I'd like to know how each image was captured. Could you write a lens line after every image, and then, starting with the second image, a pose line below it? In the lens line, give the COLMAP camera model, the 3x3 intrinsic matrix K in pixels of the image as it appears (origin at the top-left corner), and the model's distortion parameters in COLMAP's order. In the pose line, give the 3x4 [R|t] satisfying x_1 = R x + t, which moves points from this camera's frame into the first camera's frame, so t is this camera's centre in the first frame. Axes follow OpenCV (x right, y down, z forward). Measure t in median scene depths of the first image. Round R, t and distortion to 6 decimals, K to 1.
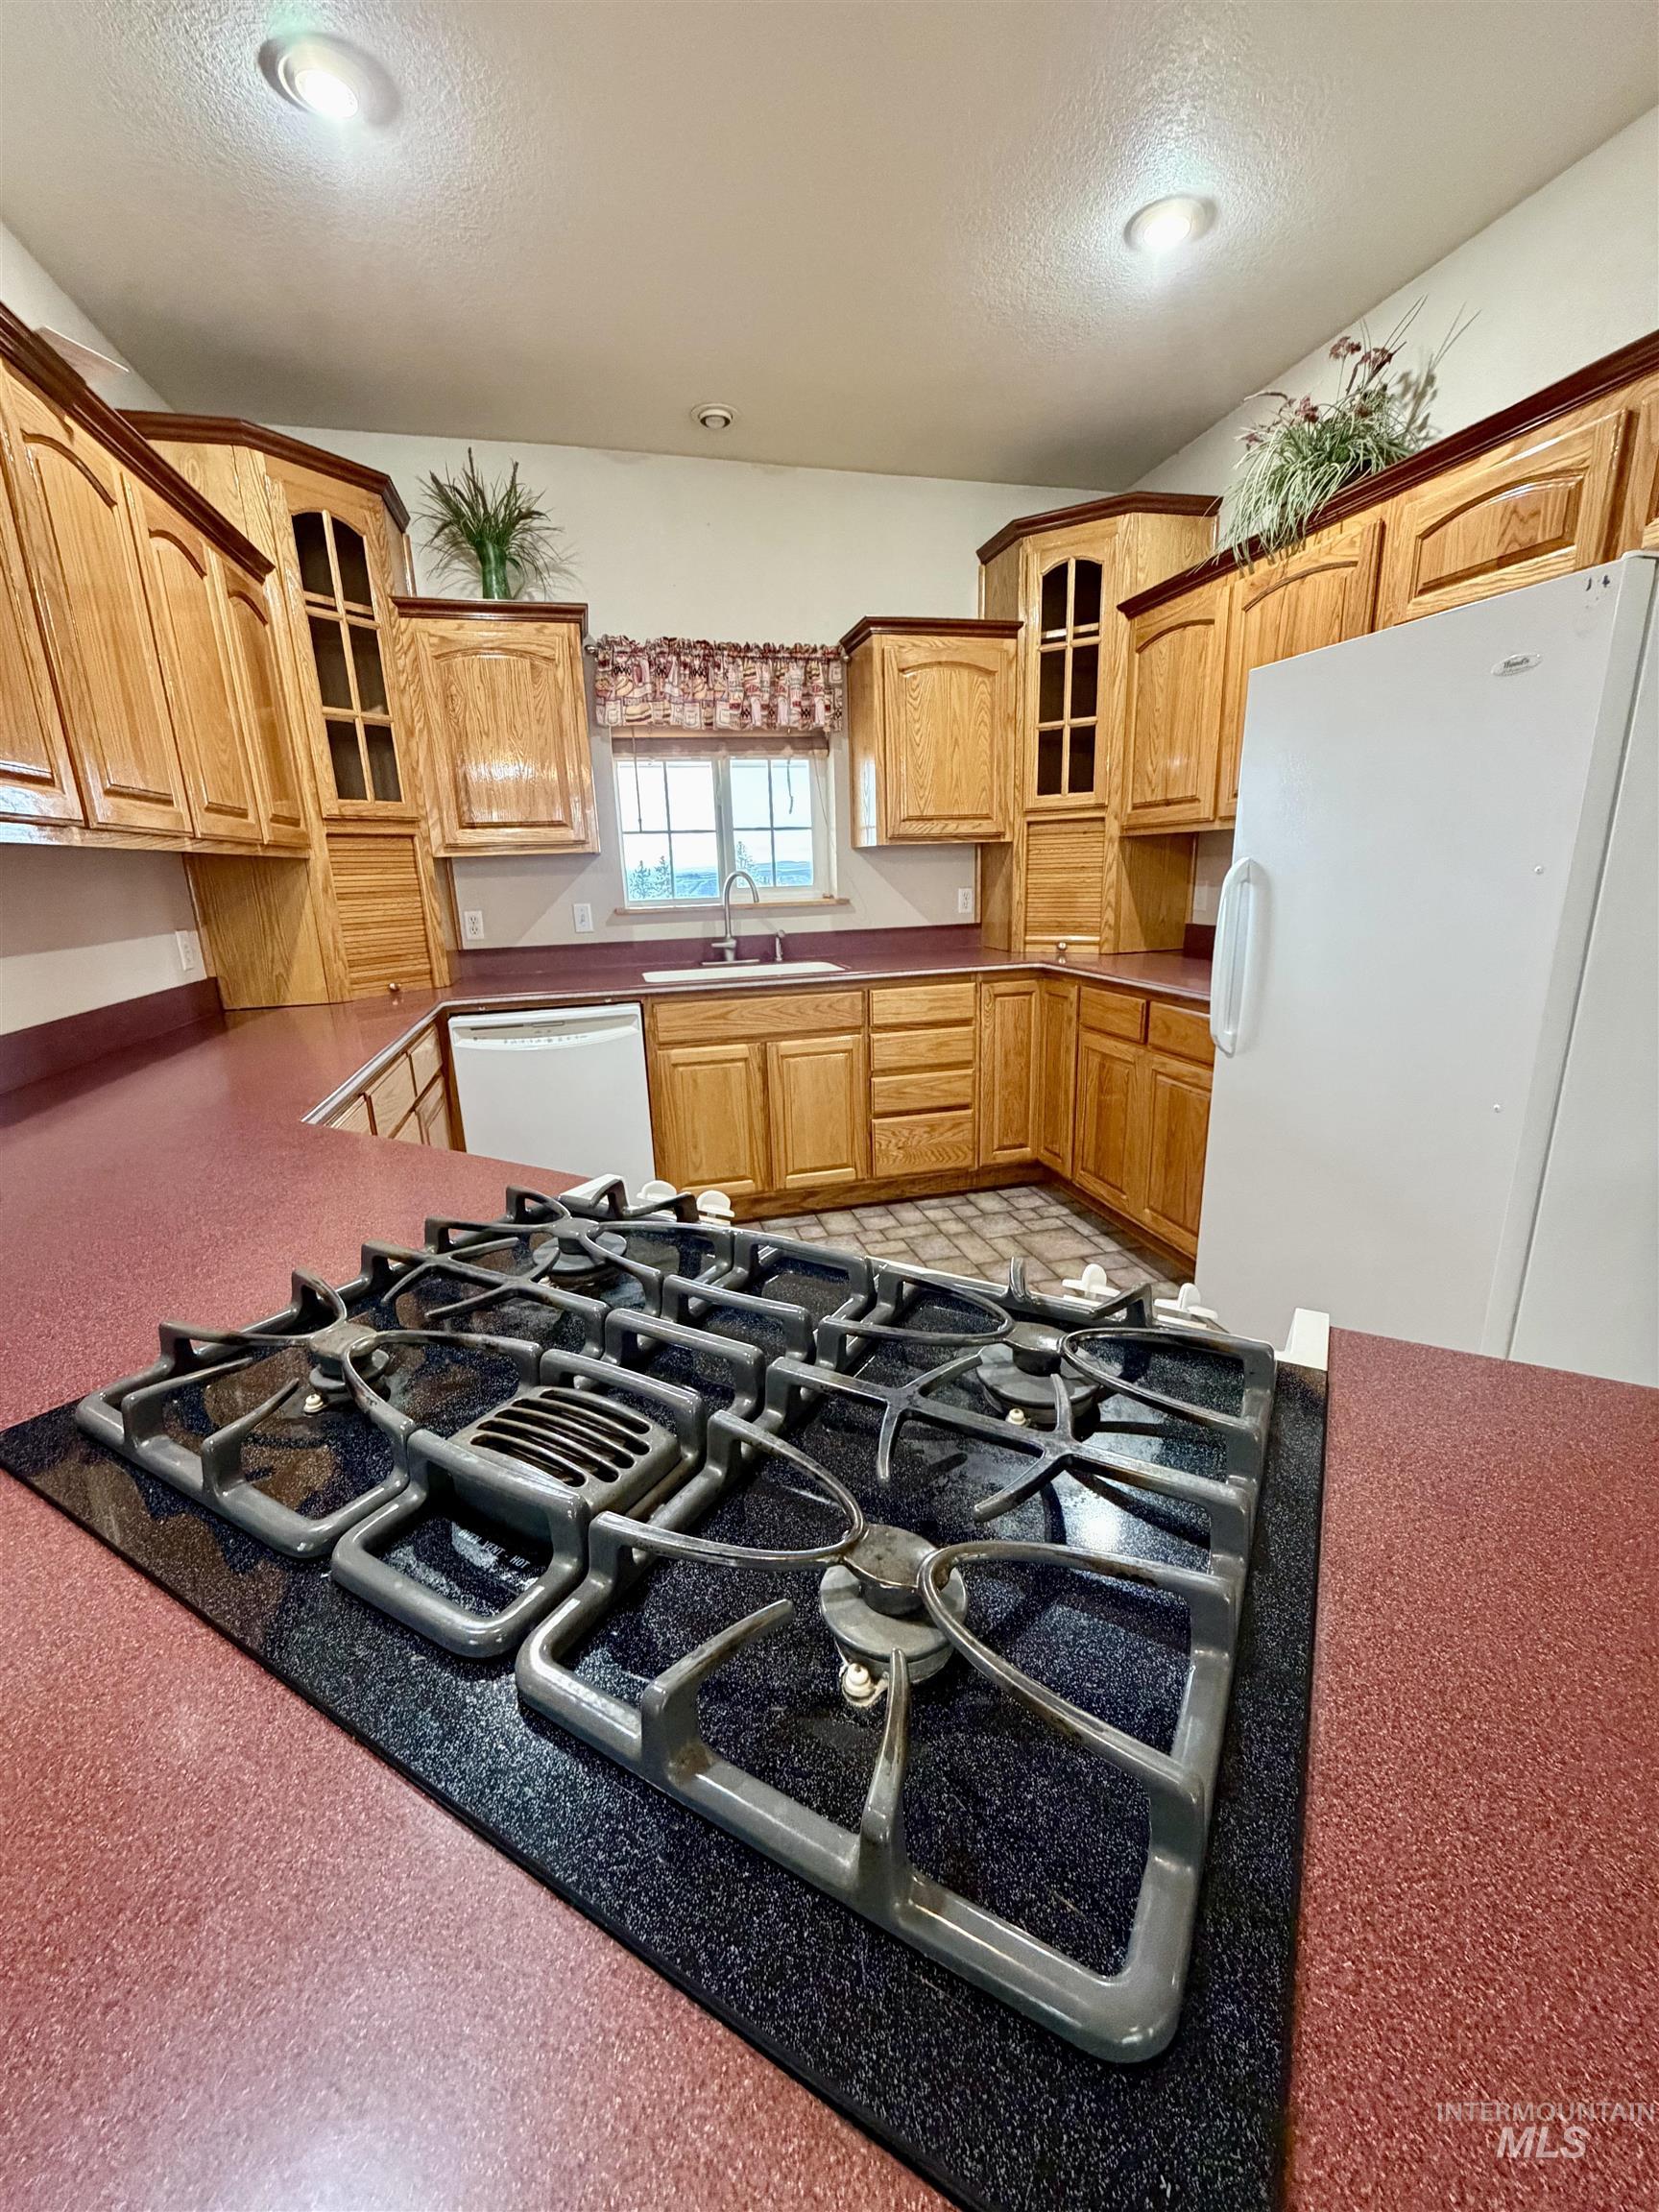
lens RADIAL K [[881.0, 0, 827.0], [0, 881.0, 1103.0], [0, 0, 1]] dist [-0.002920, 0.000910]
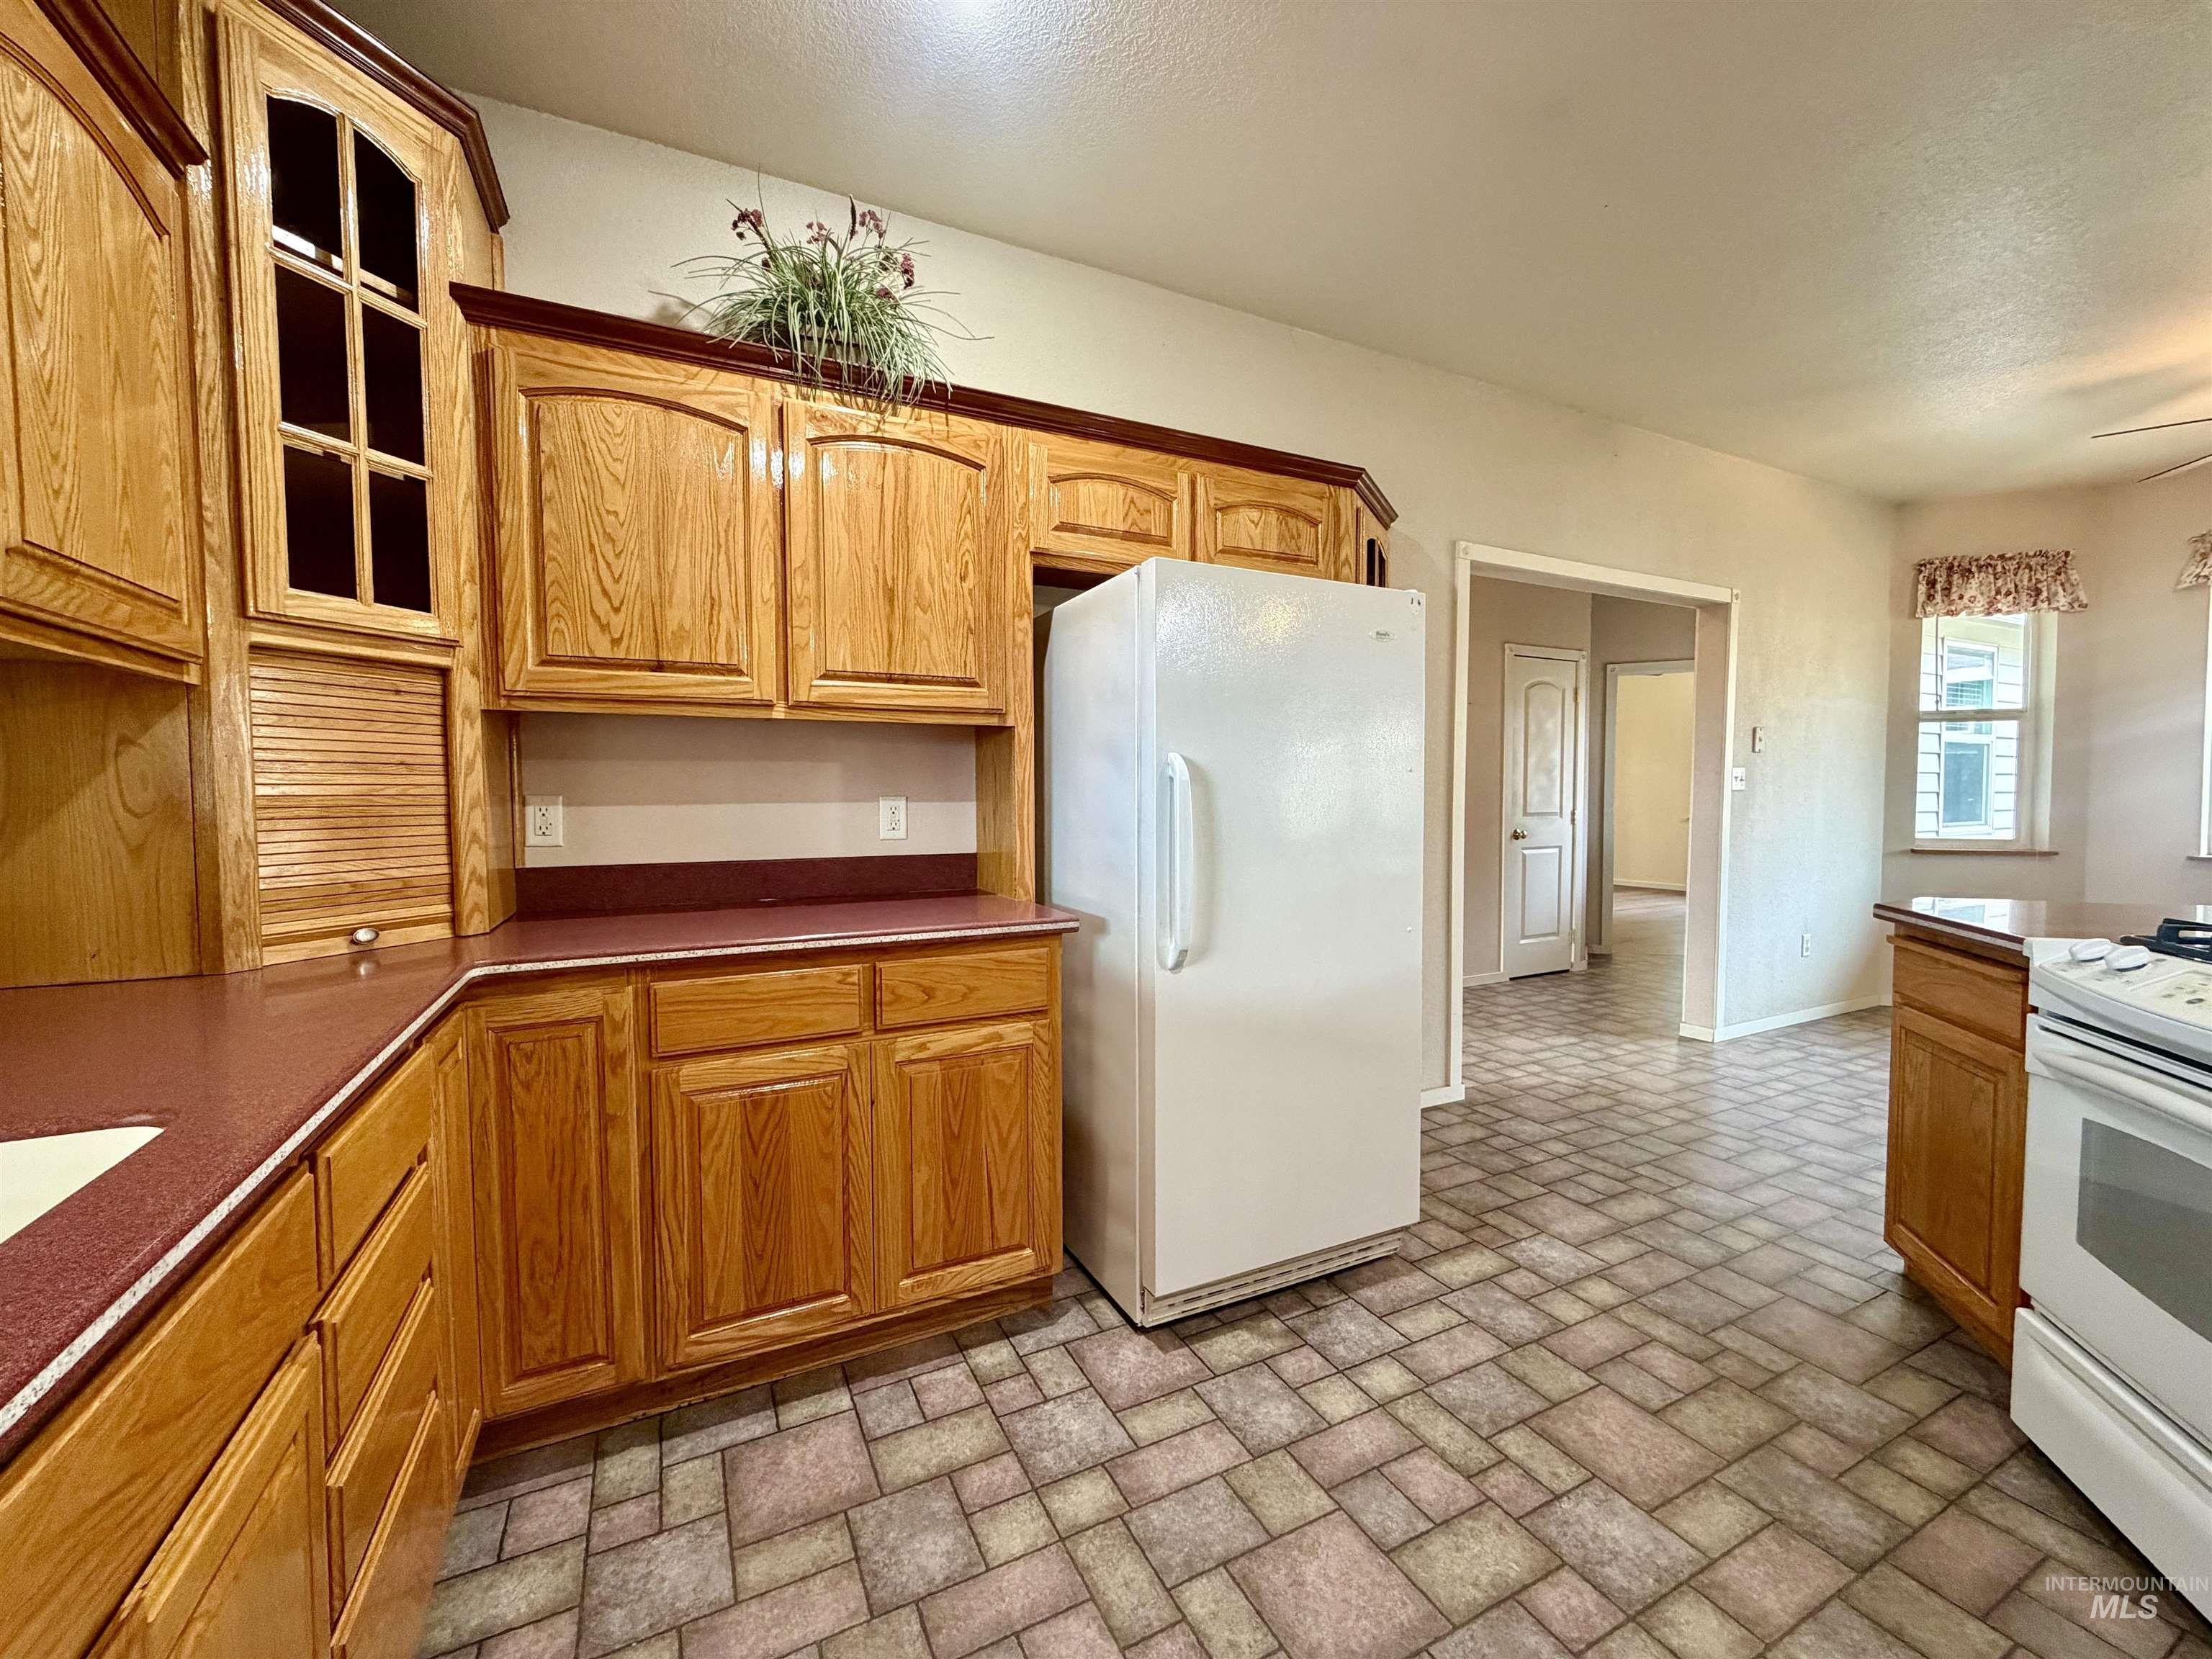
lens RADIAL K [[881.0, 0, 1089.7], [0, 881.0, 828.4], [0, 0, 1]] dist [-0.002920, 0.000910]
pose [[-0.190438, -0.007933, 0.981667, -0.250601], [0.266352, 0.962041, 0.059445, -0.172928], [-0.944876, 0.272790, -0.181096, 0.785317]]
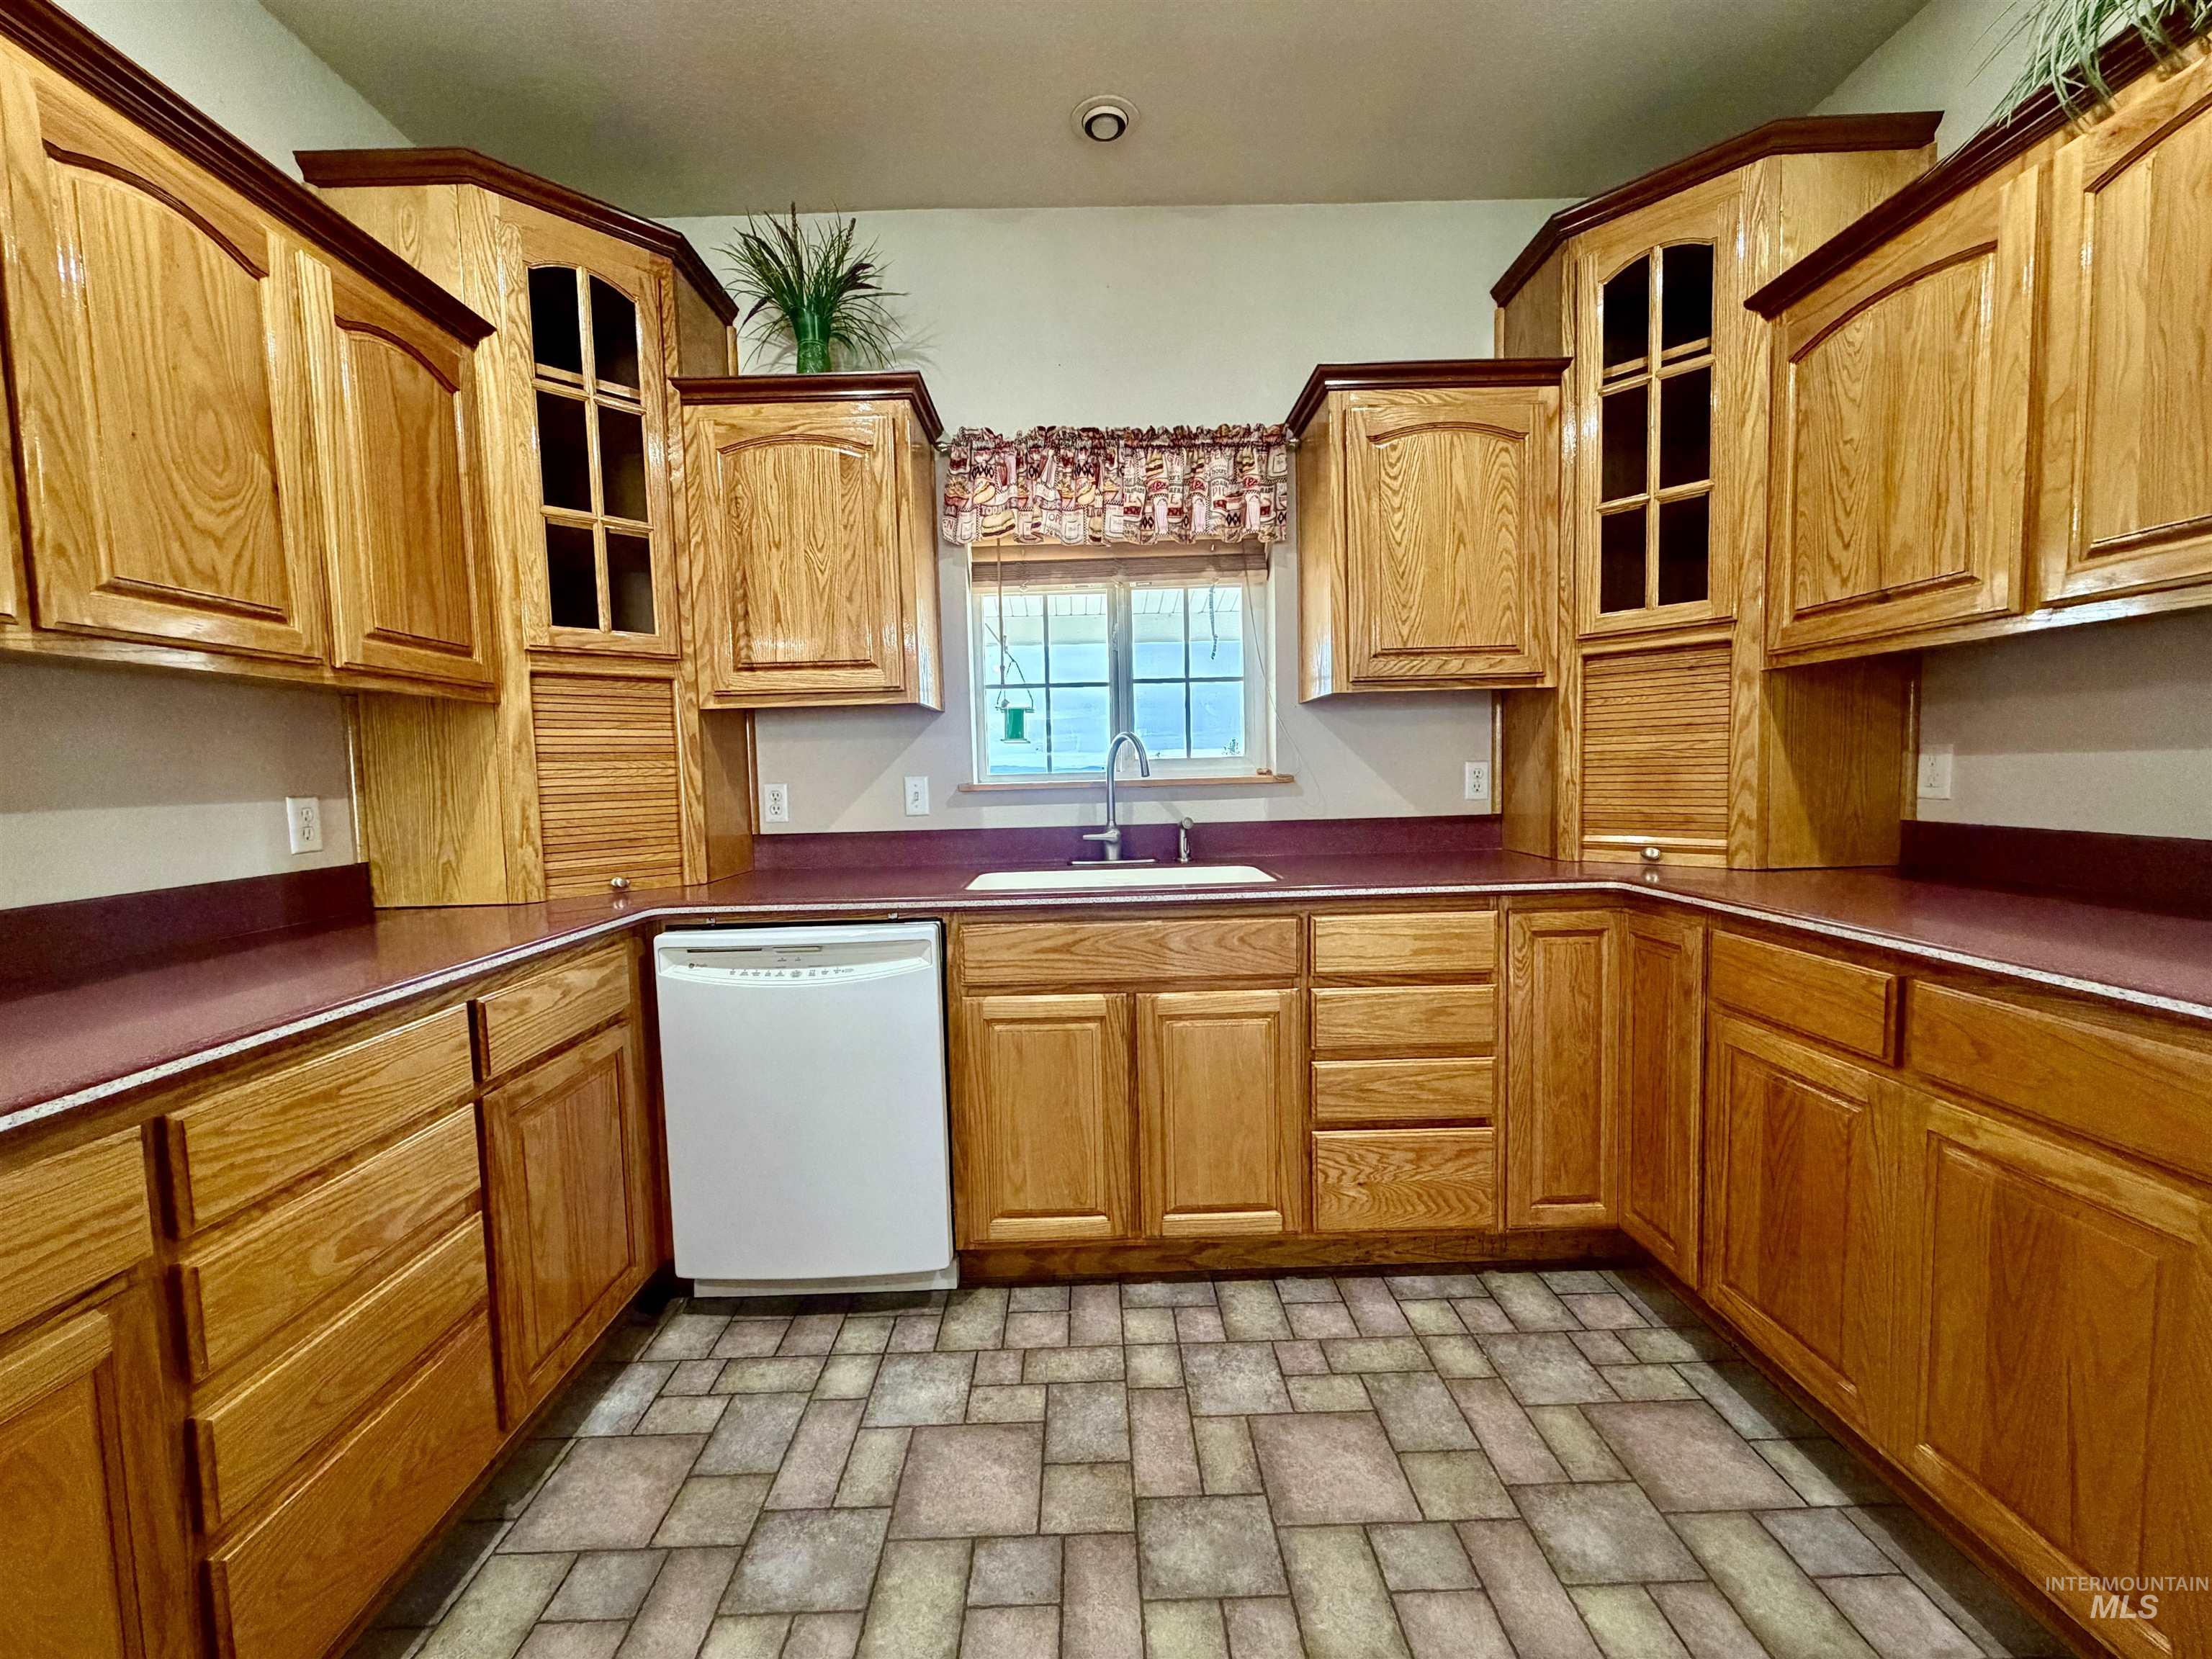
lens RADIAL K [[881.0, 0, 1097.9], [0, 881.0, 831.3], [0, 0, 1]] dist [-0.002920, 0.000910]
pose [[0.969494, 0.023675, -0.243969, 0.051717], [-0.068057, 0.982189, -0.175136, -0.068110], [0.235478, 0.186397, 0.953838, 0.368405]]
